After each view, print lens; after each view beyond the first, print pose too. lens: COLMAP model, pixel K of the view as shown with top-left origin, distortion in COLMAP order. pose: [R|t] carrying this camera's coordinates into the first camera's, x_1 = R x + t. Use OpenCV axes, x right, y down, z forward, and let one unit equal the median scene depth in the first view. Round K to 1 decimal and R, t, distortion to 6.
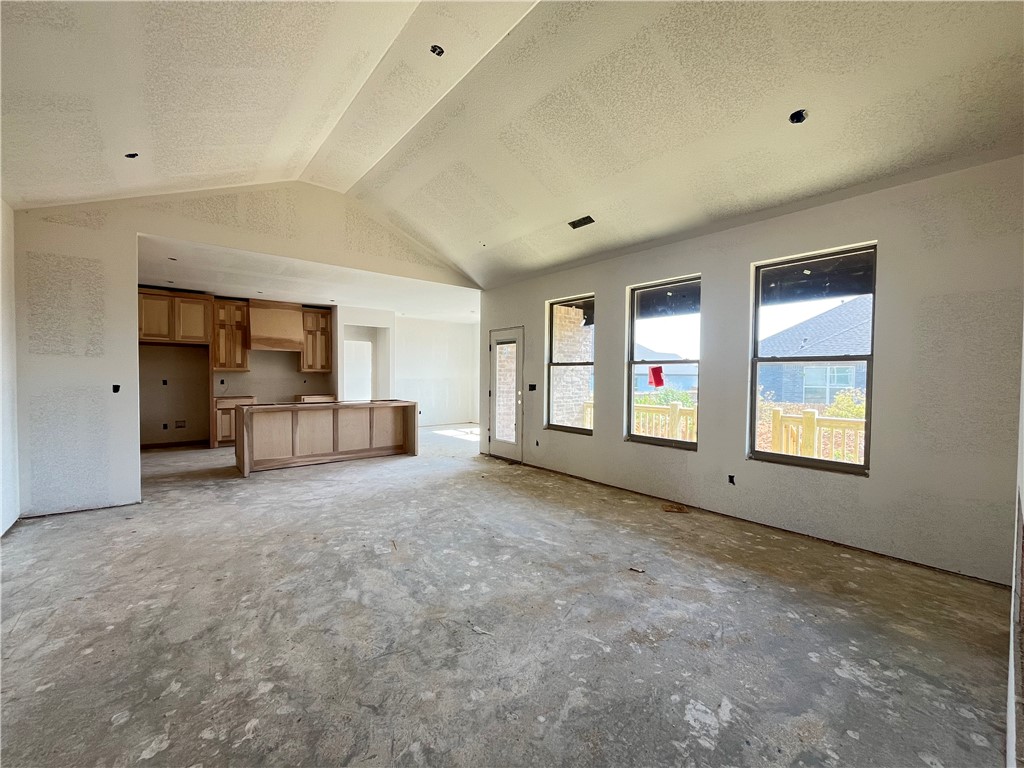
lens RADIAL K [[415.9, 0, 514.5], [0, 415.9, 386.4], [0, 0, 1]] dist [-0.005971, -0.000526]
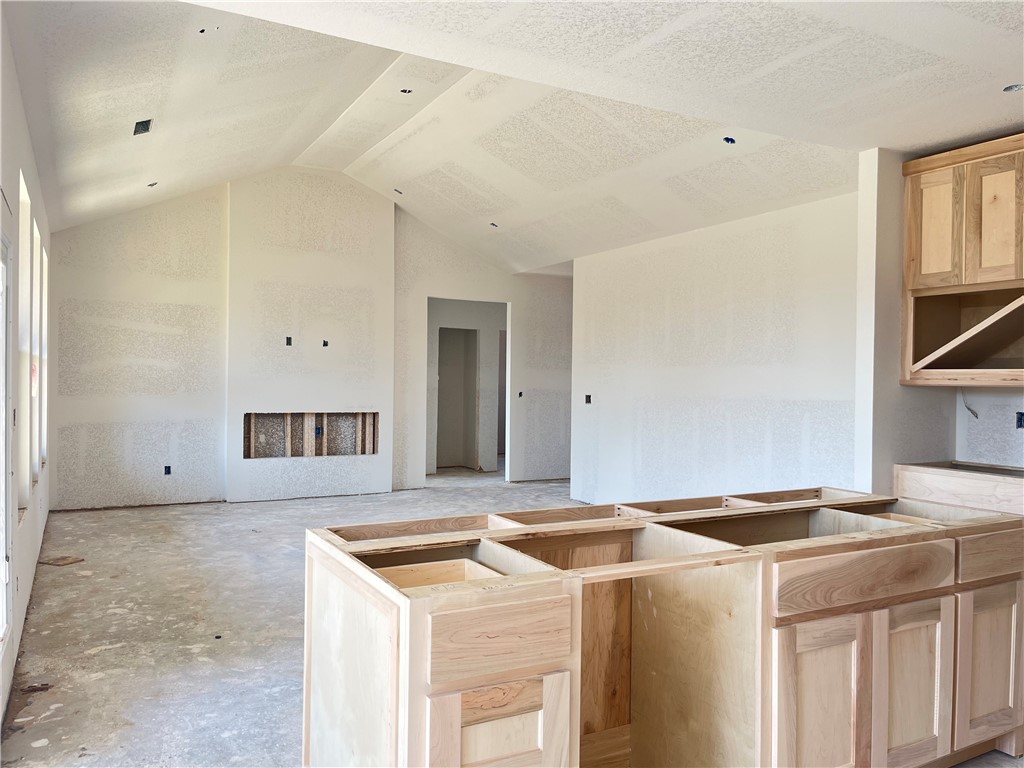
lens RADIAL K [[778.4, 0, 514.0], [0, 778.4, 386.6], [0, 0, 1]] dist [0.061819, -0.092978]
pose [[-0.978423, -0.023104, 0.205318, -0.540687], [-0.015683, 0.999166, 0.037696, -0.059433], [-0.206018, 0.033662, -0.977969, 1.792266]]
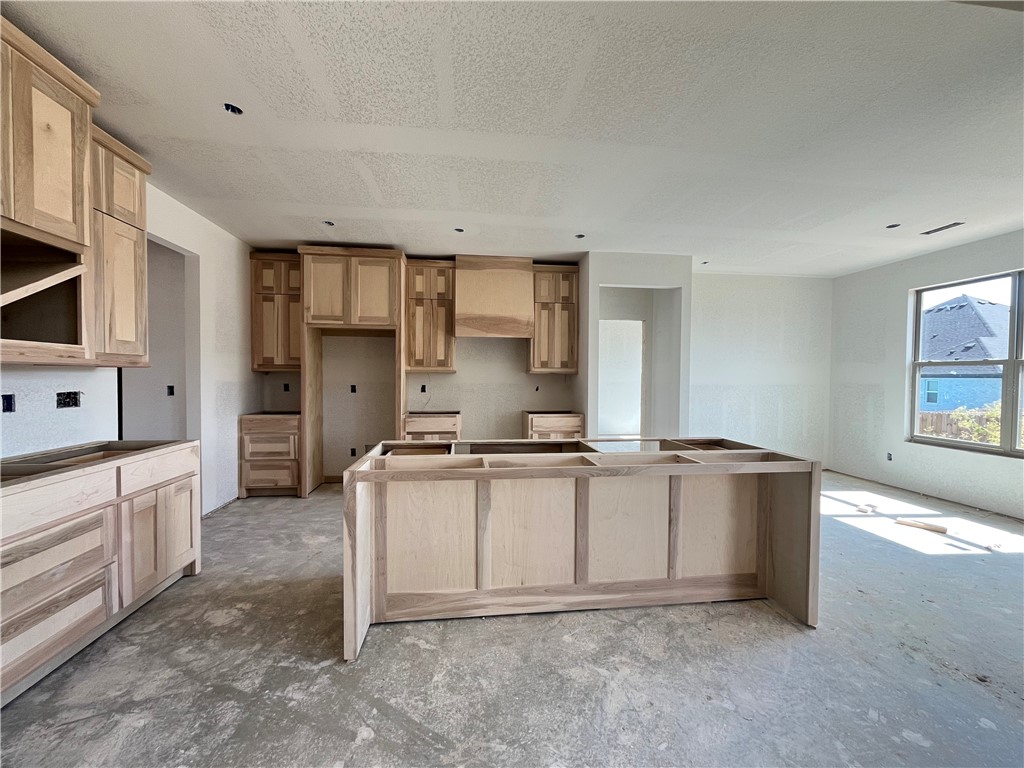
lens RADIAL K [[415.9, 0, 513.6], [0, 415.9, 387.3], [0, 0, 1]] dist [-0.005971, -0.000526]
pose [[0.839105, 0.012660, -0.543822, -0.345438], [-0.015098, 0.999886, -0.000020, -0.022959], [0.543760, 0.008227, 0.839201, 0.803806]]
